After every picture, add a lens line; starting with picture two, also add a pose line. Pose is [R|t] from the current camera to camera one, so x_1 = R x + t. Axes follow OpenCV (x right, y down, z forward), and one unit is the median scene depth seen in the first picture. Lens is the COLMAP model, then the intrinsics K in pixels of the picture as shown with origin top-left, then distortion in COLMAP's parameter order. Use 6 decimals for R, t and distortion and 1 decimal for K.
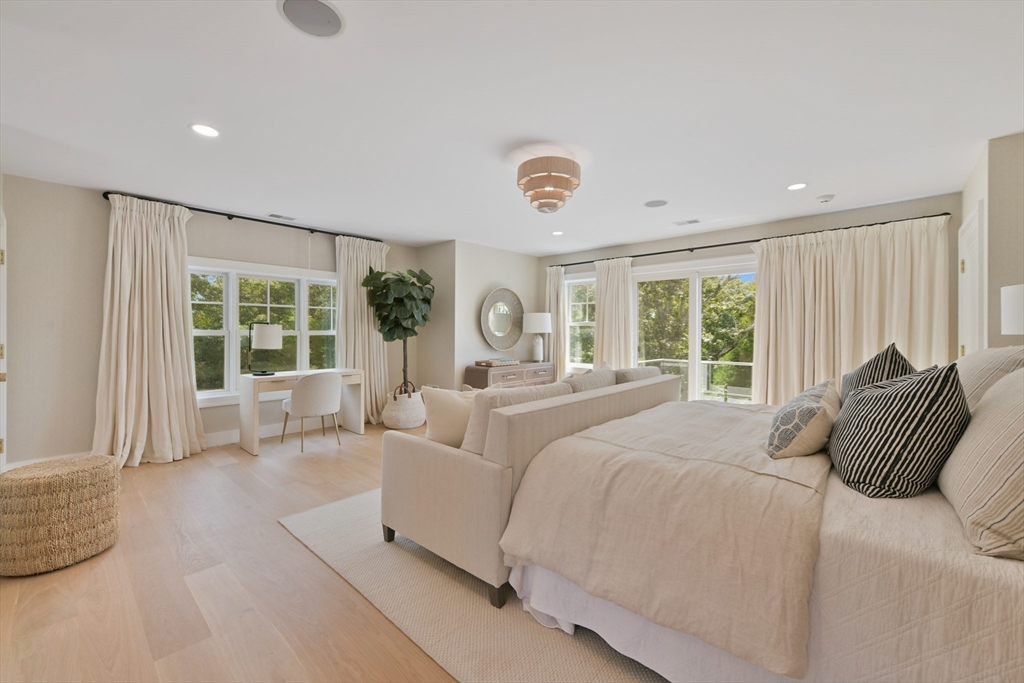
lens RADIAL K [[412.4, 0, 512.0], [0, 412.4, 341.5], [0, 0, 1]] dist [-0.000986, -0.000343]
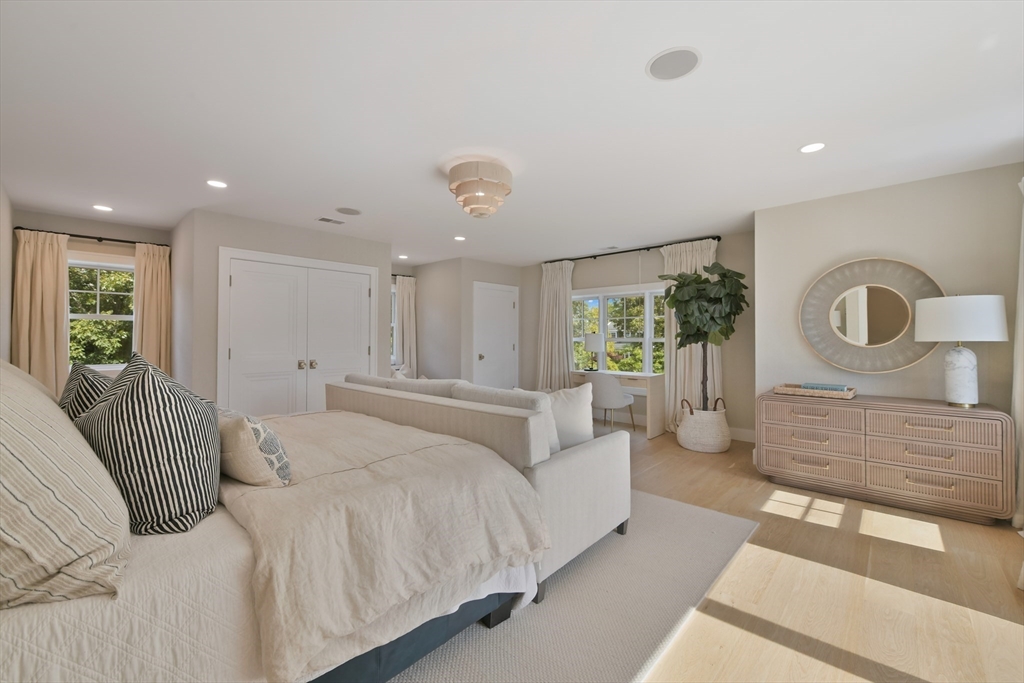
lens RADIAL K [[412.4, 0, 512.0], [0, 412.4, 341.5], [0, 0, 1]] dist [-0.000986, -0.000343]
pose [[-0.004332, 0.003946, -0.999983, 0.598859], [-0.033097, 0.999444, 0.004087, -0.007823], [0.999443, 0.033114, -0.004199, 0.600074]]
